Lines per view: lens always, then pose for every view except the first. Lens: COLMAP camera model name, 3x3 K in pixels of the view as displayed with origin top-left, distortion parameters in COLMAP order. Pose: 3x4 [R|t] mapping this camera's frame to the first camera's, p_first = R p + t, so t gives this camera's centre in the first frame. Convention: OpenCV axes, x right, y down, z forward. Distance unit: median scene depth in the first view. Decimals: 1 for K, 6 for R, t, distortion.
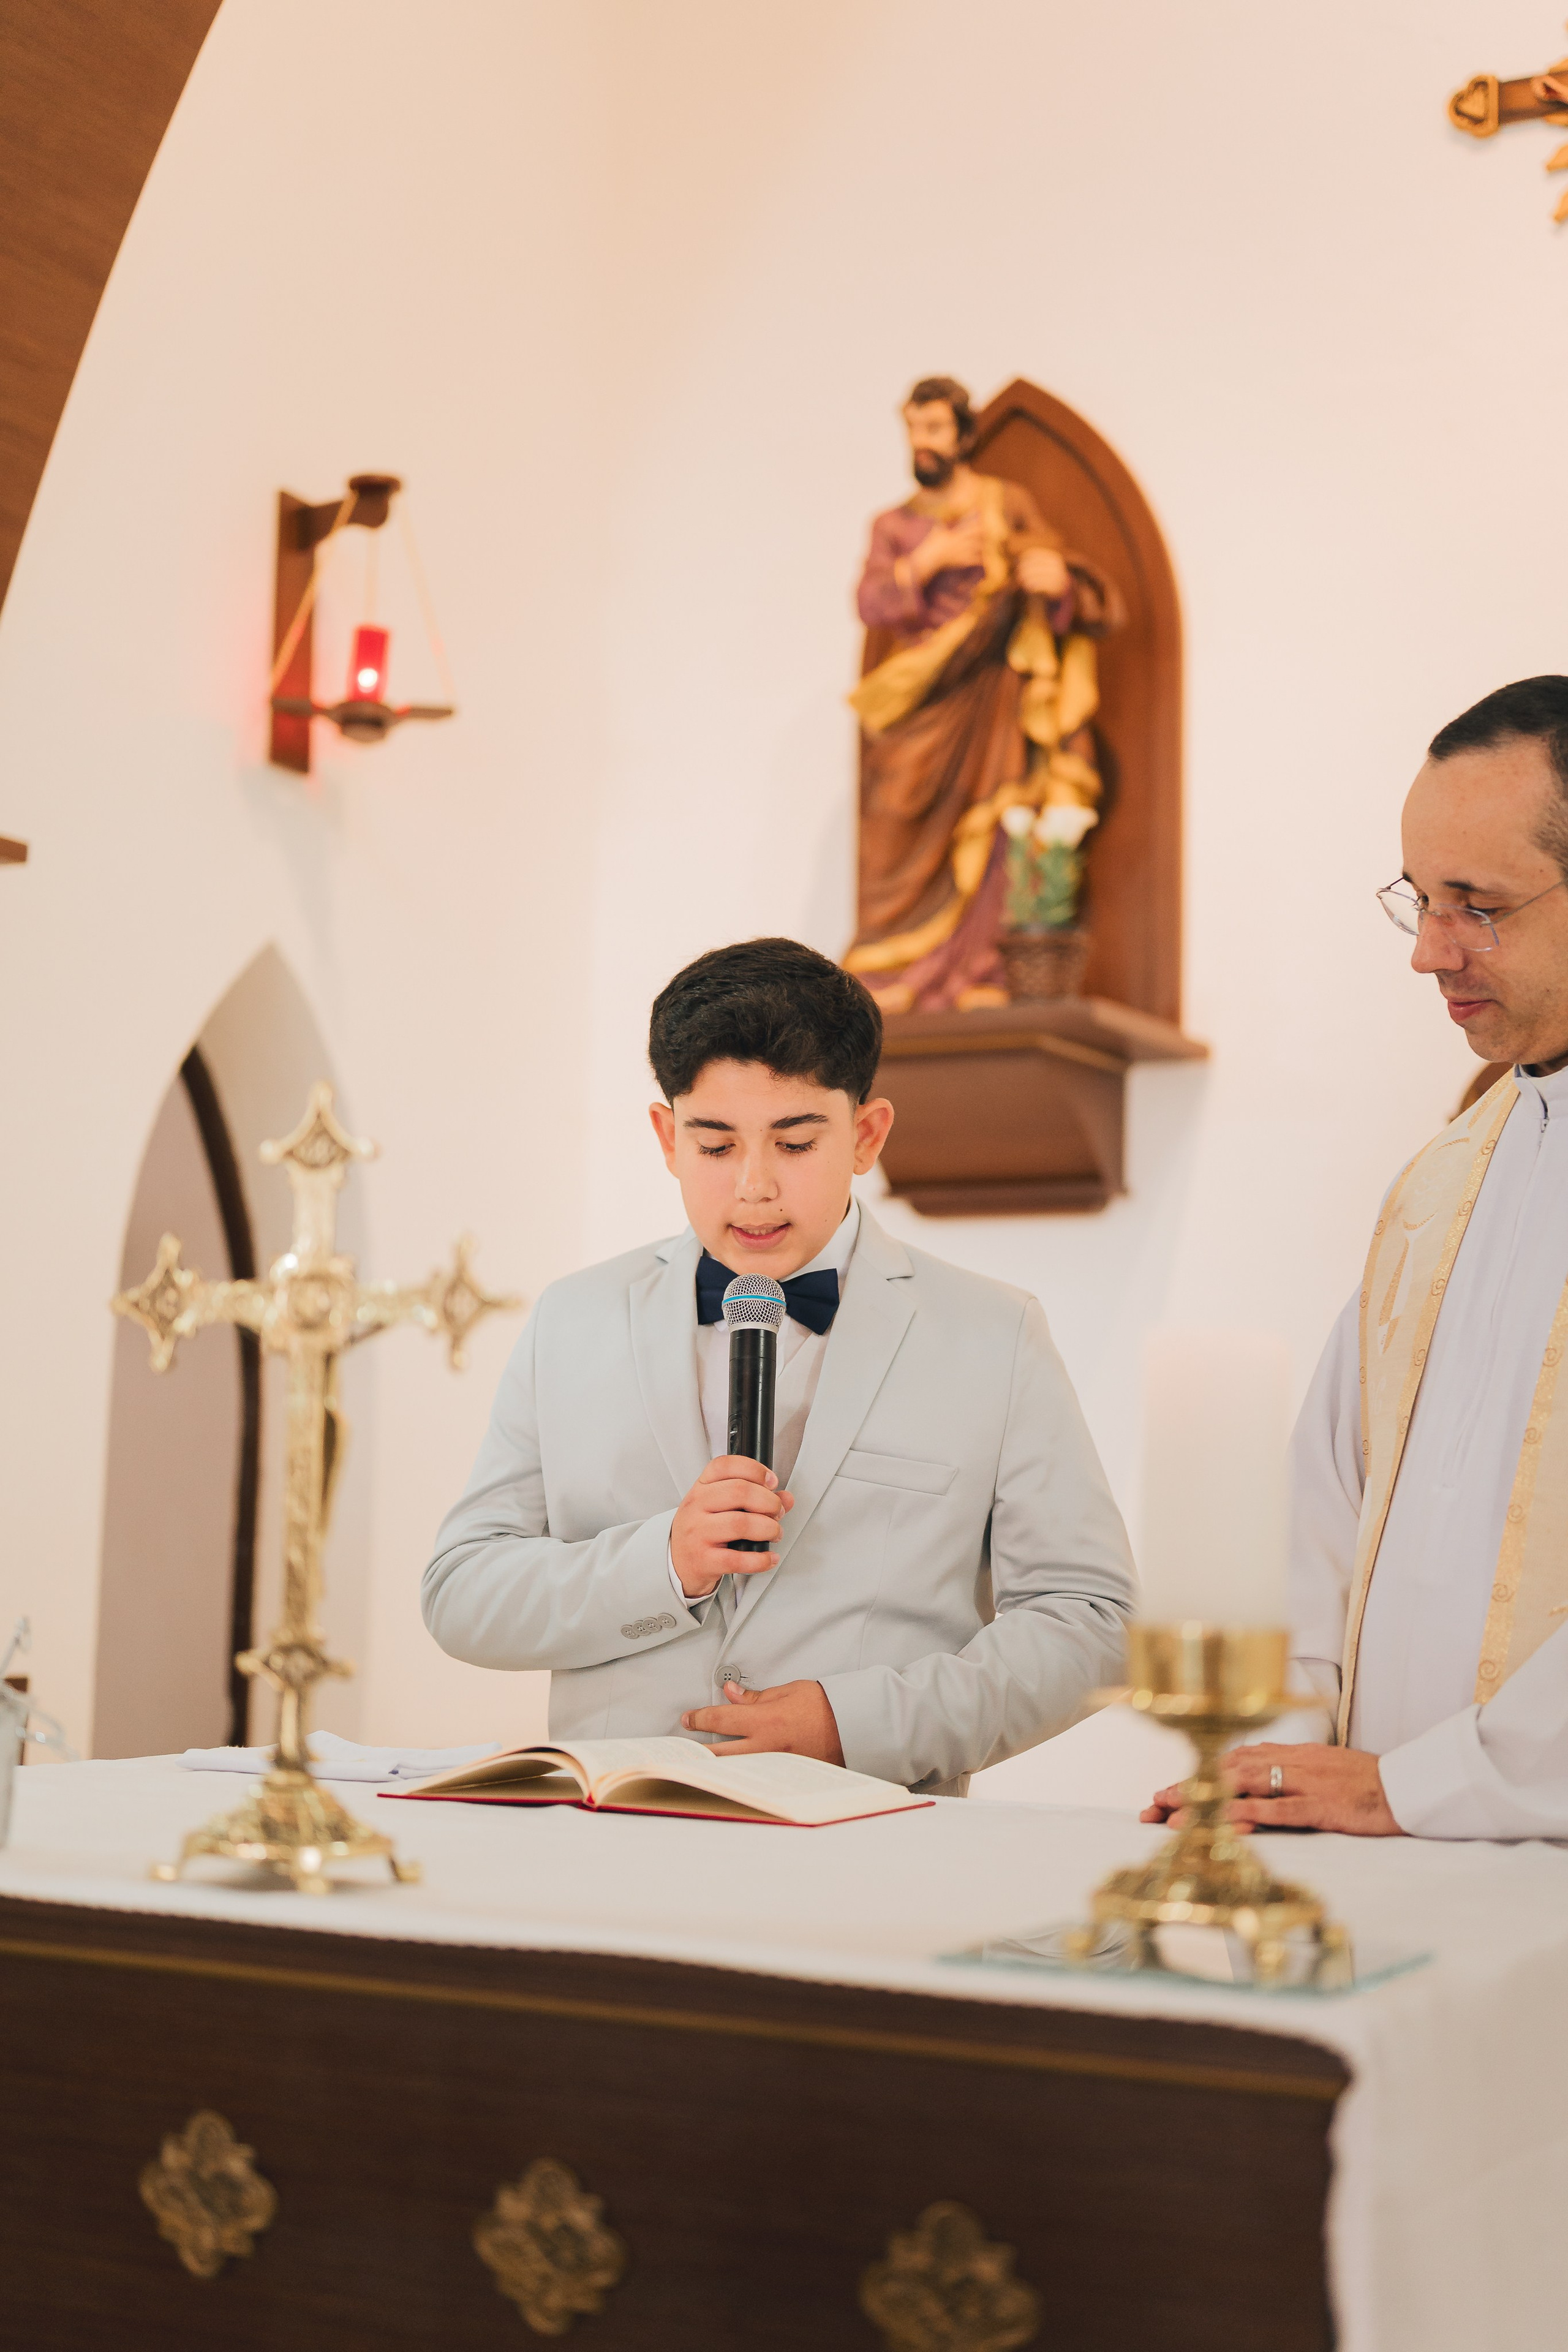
lens RADIAL K [[3540.1, 0, 784.0], [0, 3540.1, 1176.0], [0, 0, 1]] dist [0.006141, -0.069374]
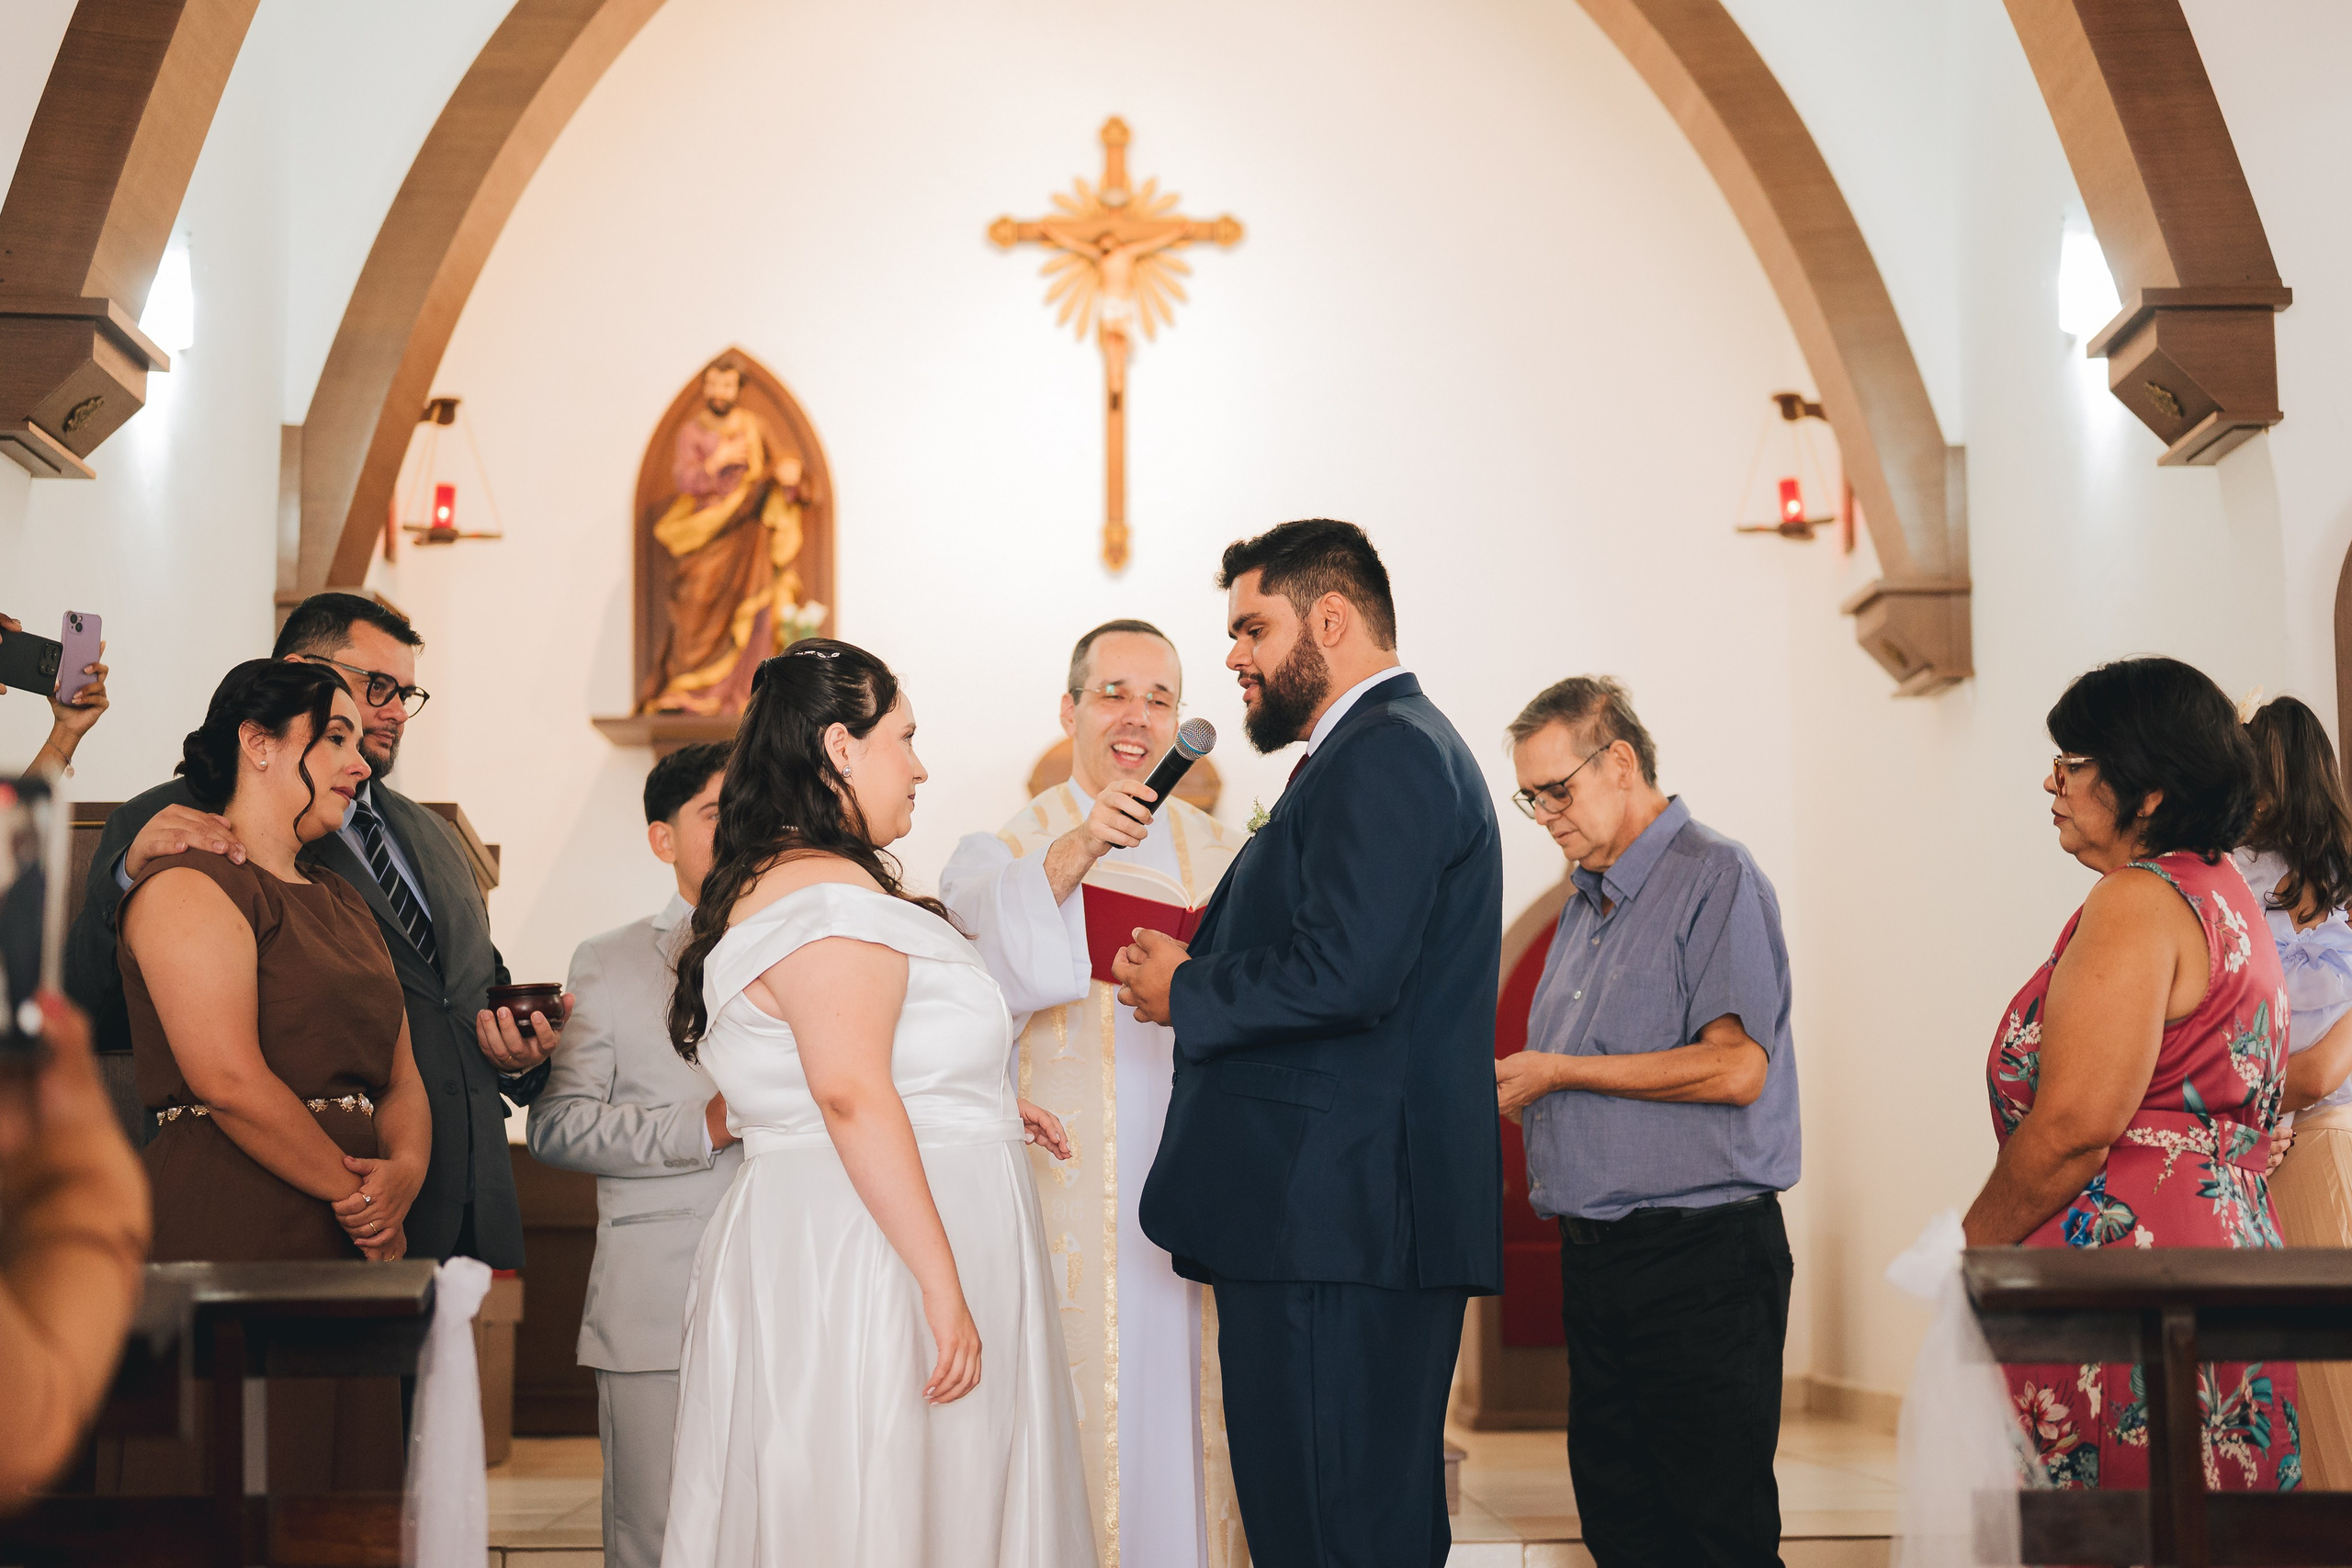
lens RADIAL K [[3539.8, 0, 1228.5], [0, 3539.8, 869.2], [0, 0, 1]] dist [0.006141, -0.069374]
pose [[0.870586, 0.010094, 0.491913, -0.607000], [-0.012808, 0.999916, 0.002150, 0.024304], [-0.491849, -0.008172, 0.870642, -0.667865]]
